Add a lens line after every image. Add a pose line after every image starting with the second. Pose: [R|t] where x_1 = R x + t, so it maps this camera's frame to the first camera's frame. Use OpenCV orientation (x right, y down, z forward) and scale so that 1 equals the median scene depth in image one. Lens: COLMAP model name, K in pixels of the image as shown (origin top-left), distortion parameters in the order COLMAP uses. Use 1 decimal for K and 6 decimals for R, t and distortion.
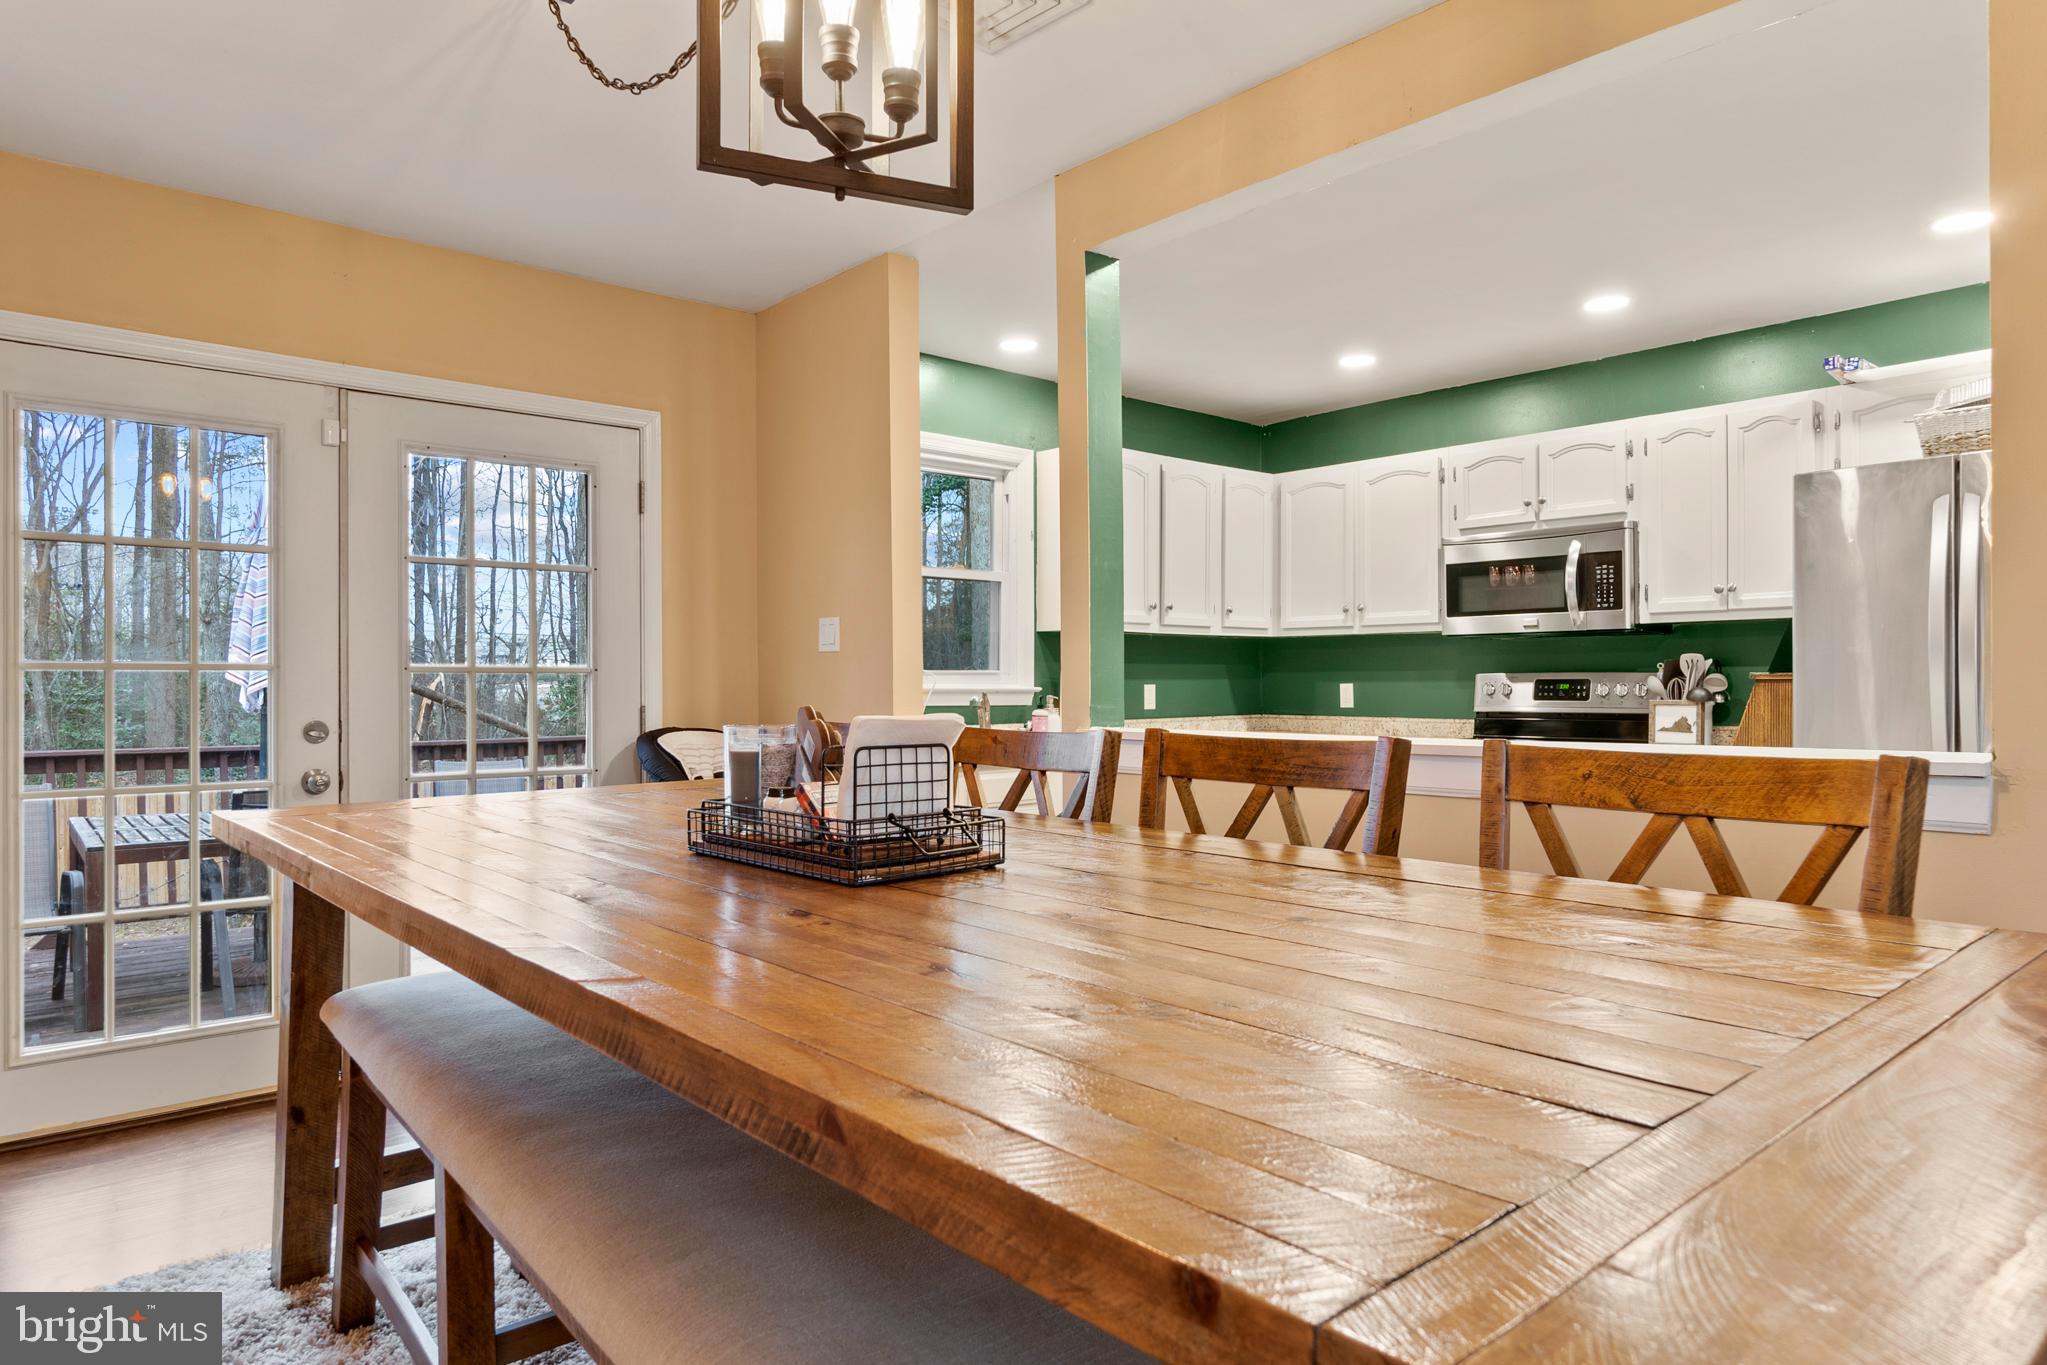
lens RADIAL K [[1239.1, 0, 1023.5], [0, 1239.1, 682.5], [0, 0, 1]] dist [-0.000017, -0.000140]
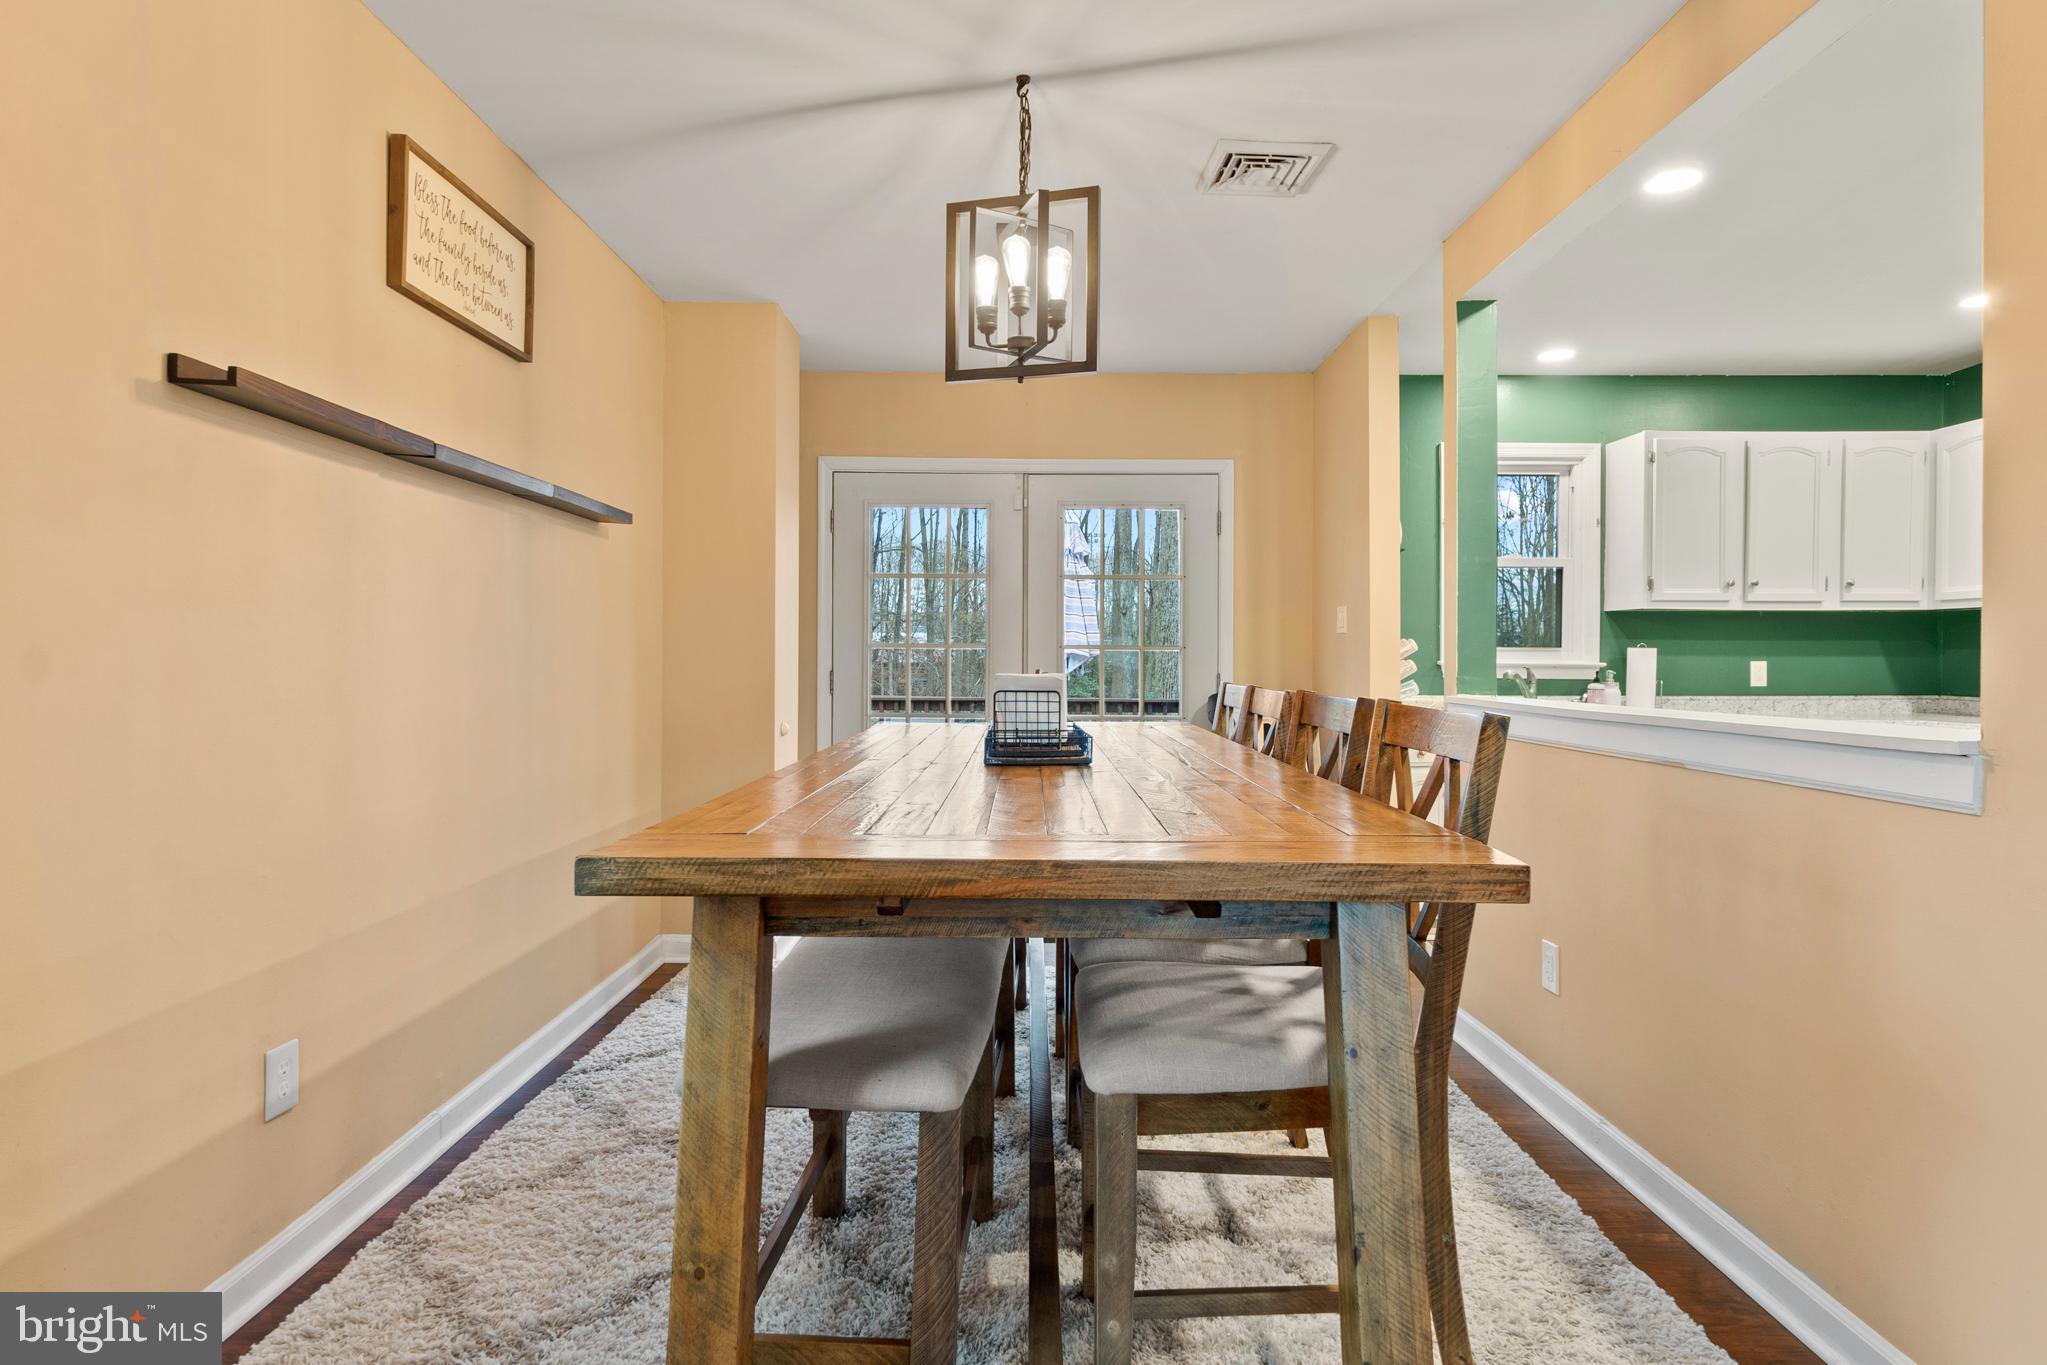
lens RADIAL K [[1094.3, 0, 1016.4], [0, 1094.3, 672.7], [0, 0, 1]] dist [0.001339, 0.000160]
pose [[0.746056, 0.014938, -0.665715, 0.282309], [-0.005479, 0.999852, 0.016295, -0.000261], [0.665861, -0.008510, 0.746028, -0.055768]]
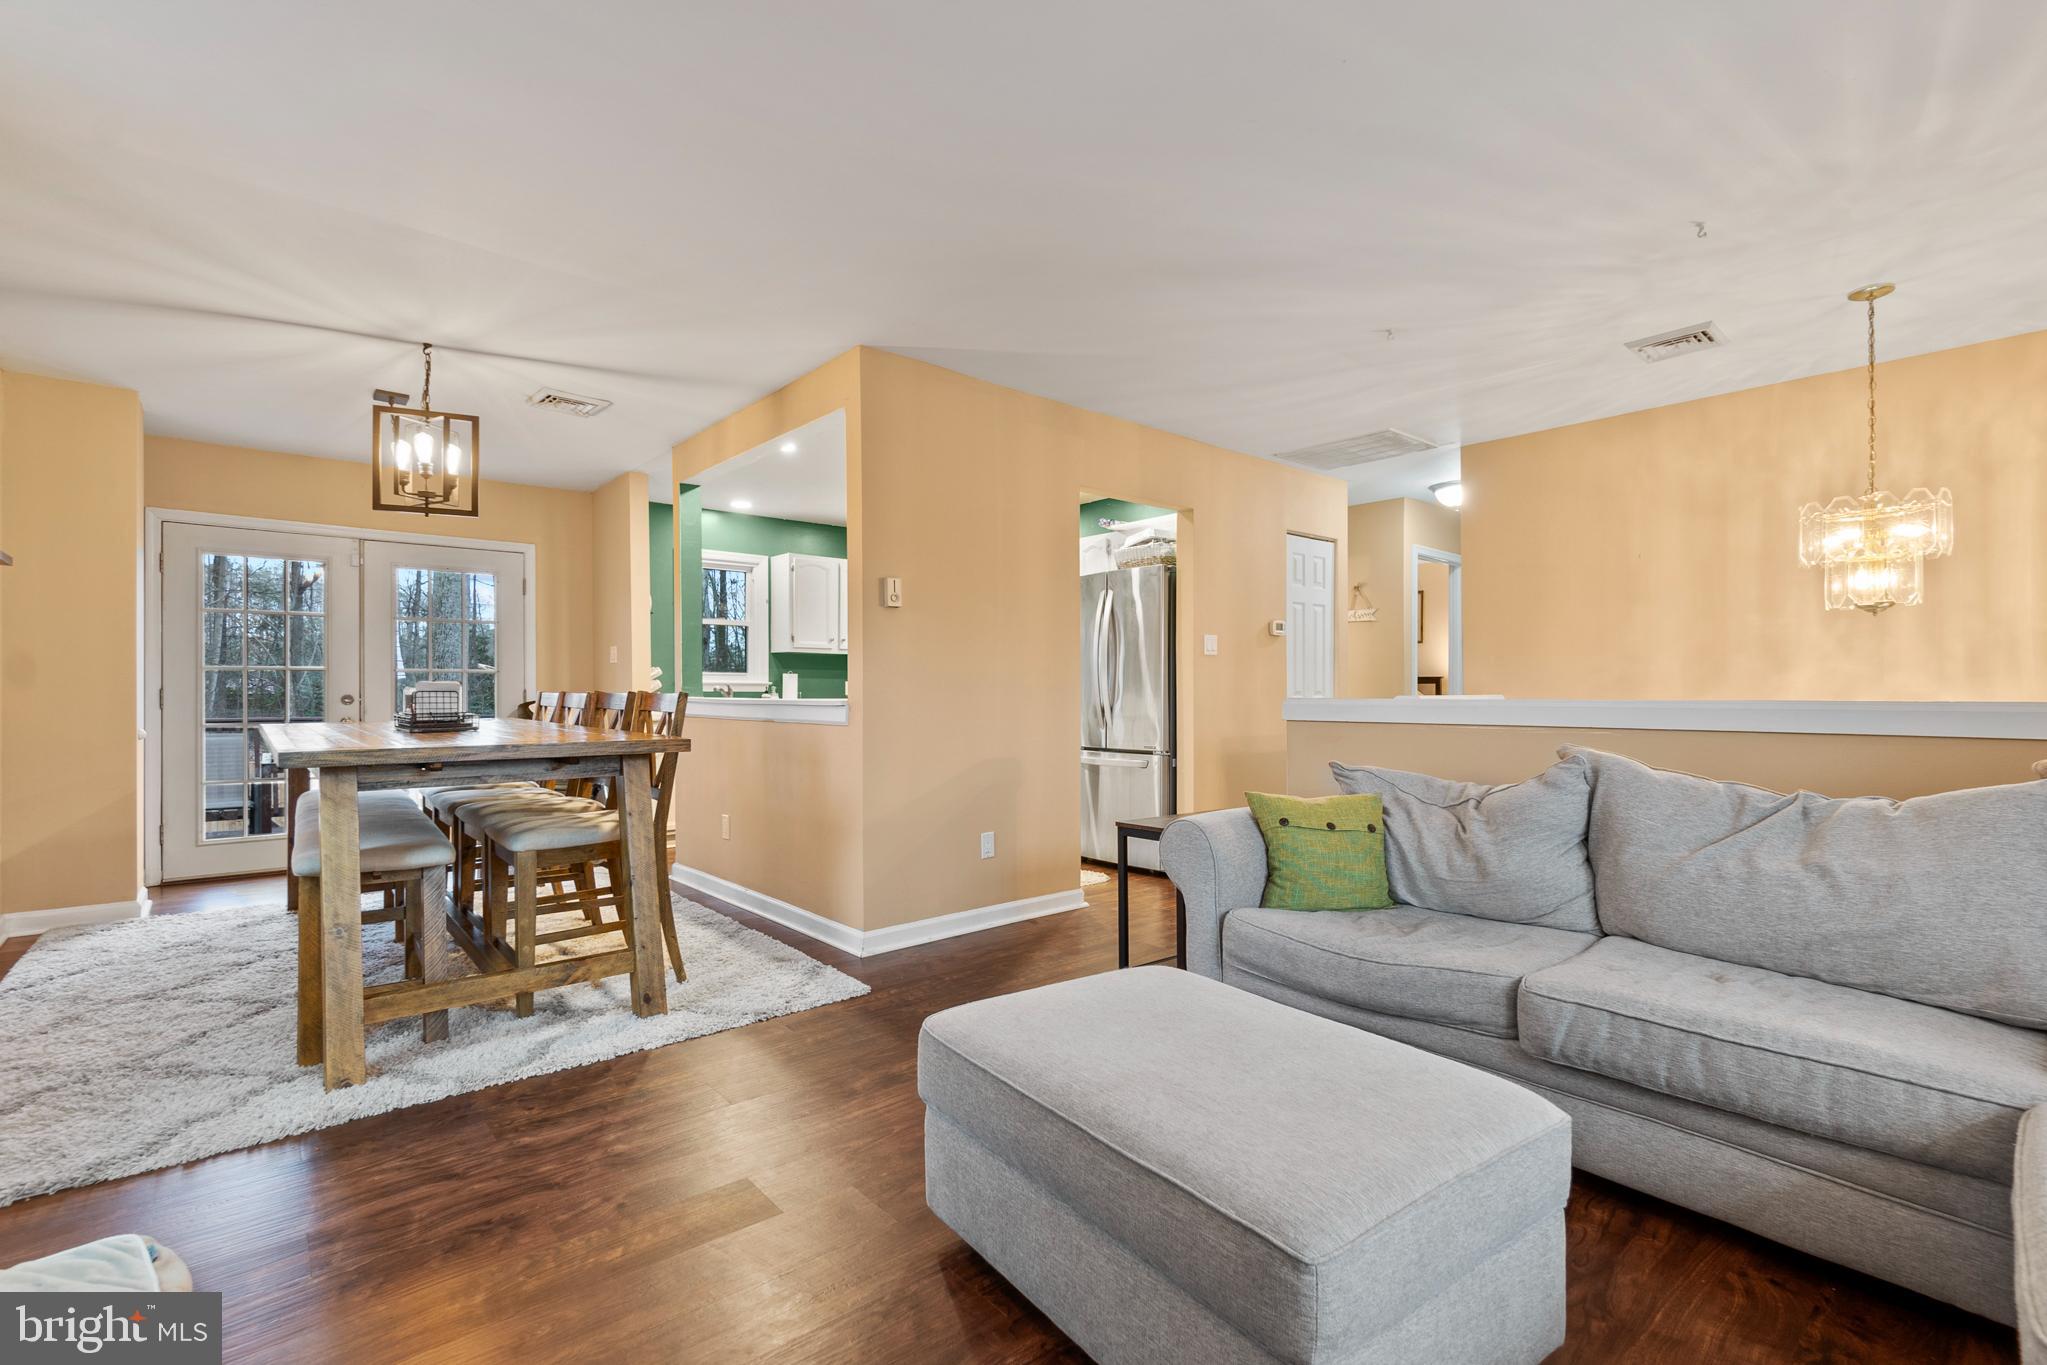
lens RADIAL K [[912.8, 0, 1023.5], [0, 912.8, 682.5], [0, 0, 1]] dist [0.000337, 0.000185]
pose [[0.999967, 0.002157, -0.007871, 0.431882], [-0.002197, 0.999985, -0.005104, 0.010938], [0.007860, 0.005121, 0.999956, -0.403928]]
